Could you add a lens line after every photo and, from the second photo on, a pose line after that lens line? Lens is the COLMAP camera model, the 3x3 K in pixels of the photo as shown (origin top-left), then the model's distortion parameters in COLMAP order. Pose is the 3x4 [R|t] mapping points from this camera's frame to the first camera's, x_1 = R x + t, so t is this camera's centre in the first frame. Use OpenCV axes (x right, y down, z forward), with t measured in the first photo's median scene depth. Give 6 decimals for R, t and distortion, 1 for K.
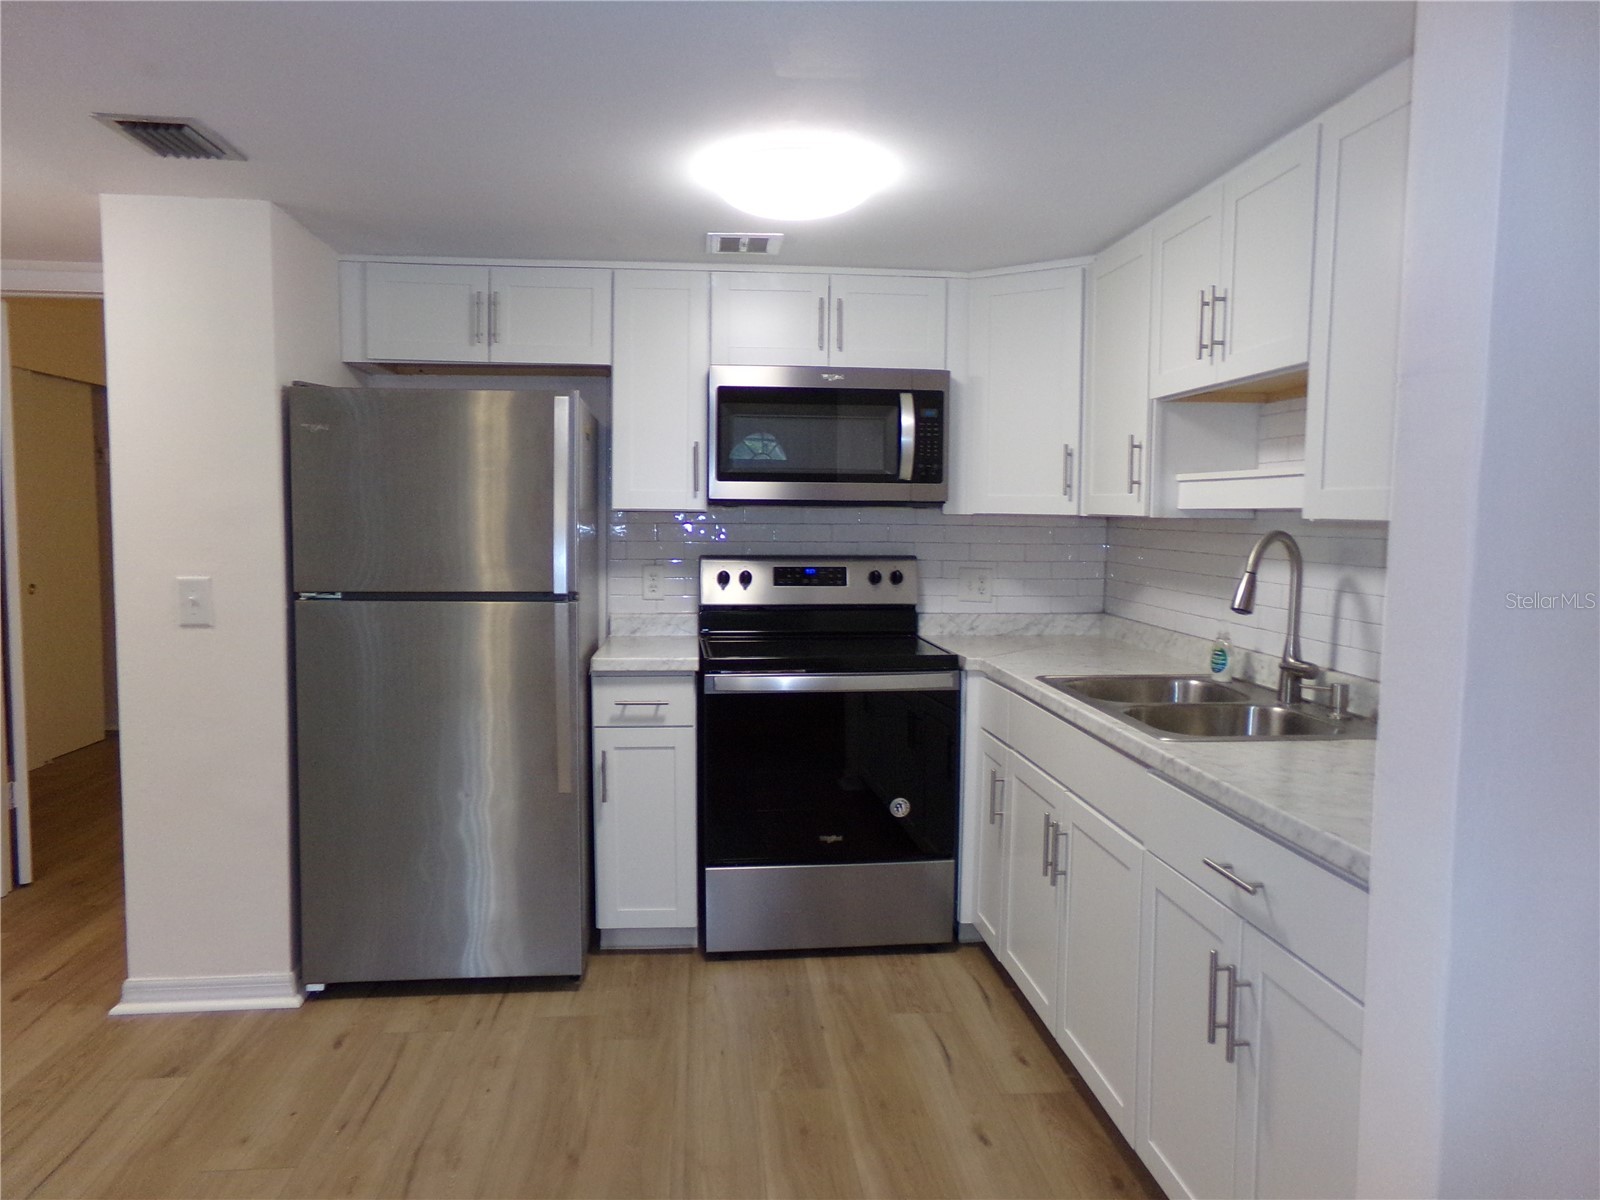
lens RADIAL K [[1083.4, 0, 783.3], [0, 1083.4, 597.5], [0, 0, 1]] dist [-0.064874, 0.107405]
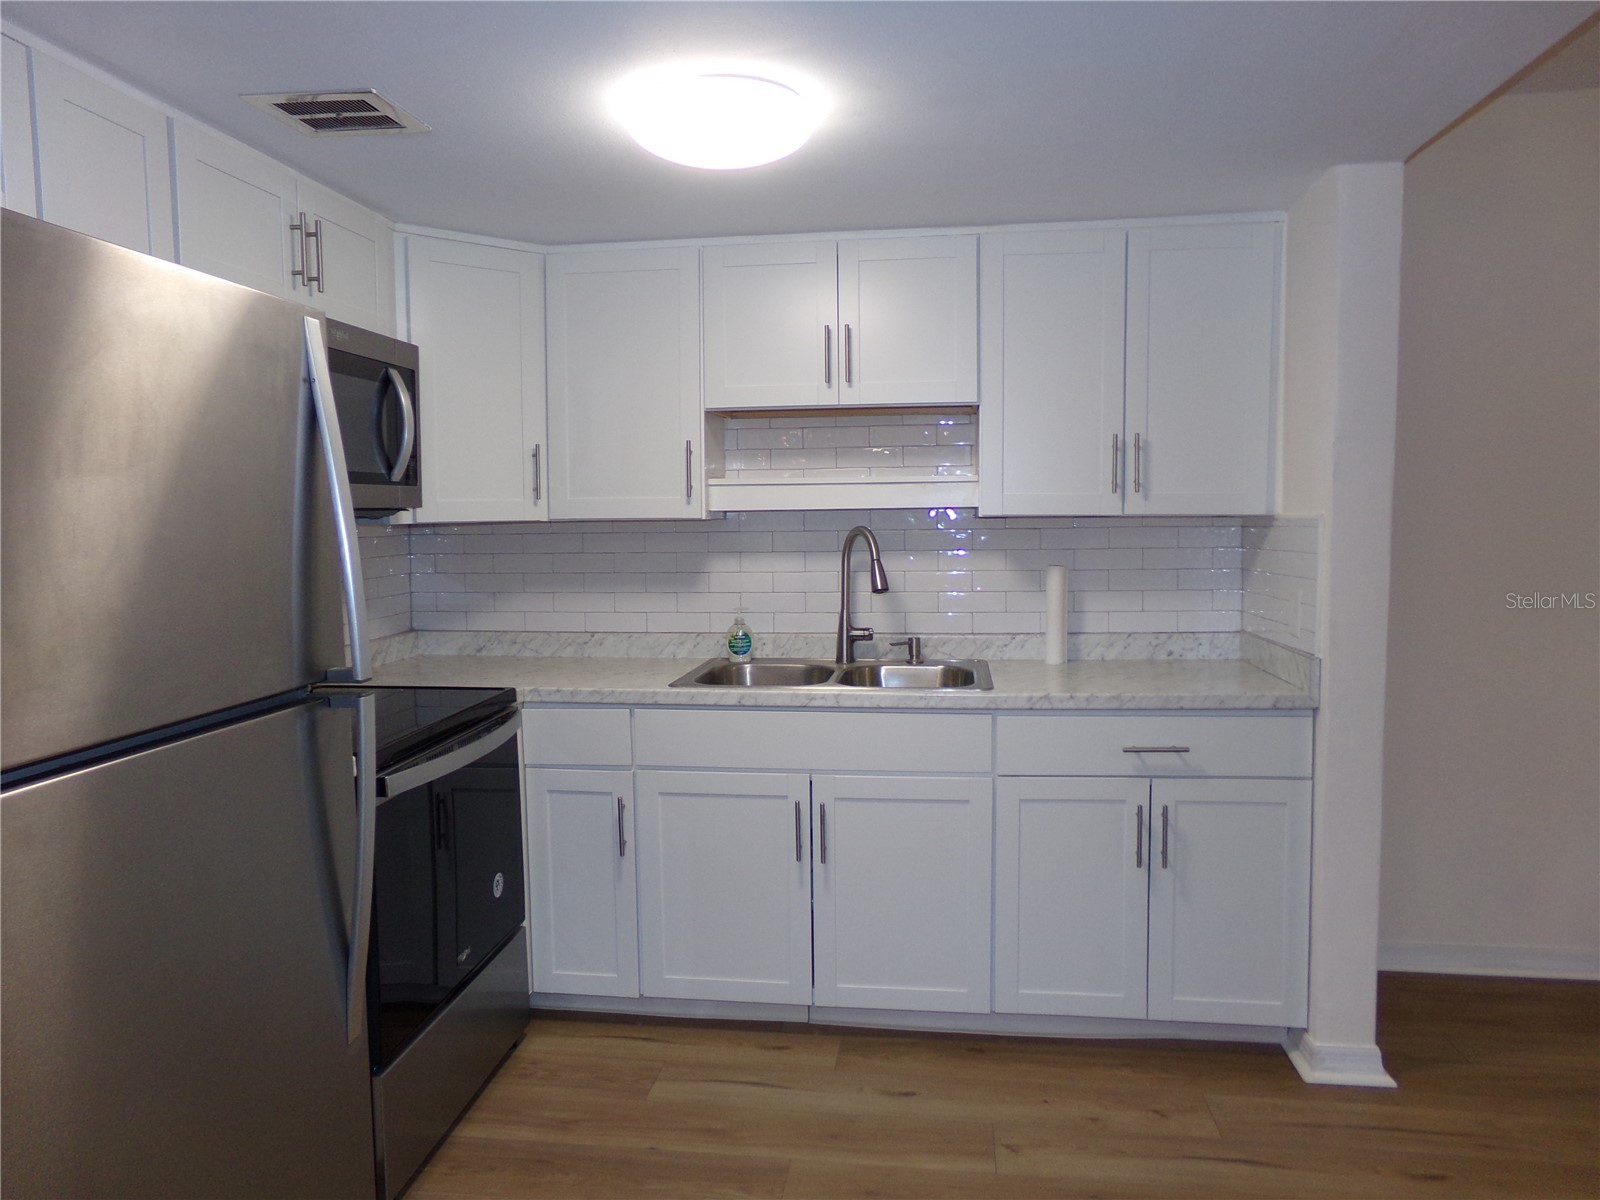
lens RADIAL K [[1083.4, 0, 783.3], [0, 1083.4, 597.5], [0, 0, 1]] dist [-0.064874, 0.107405]
pose [[0.234354, -0.082686, 0.968629, -0.701634], [0.091676, 0.993816, 0.062656, -0.058092], [-0.967819, 0.074116, 0.240485, 0.682743]]
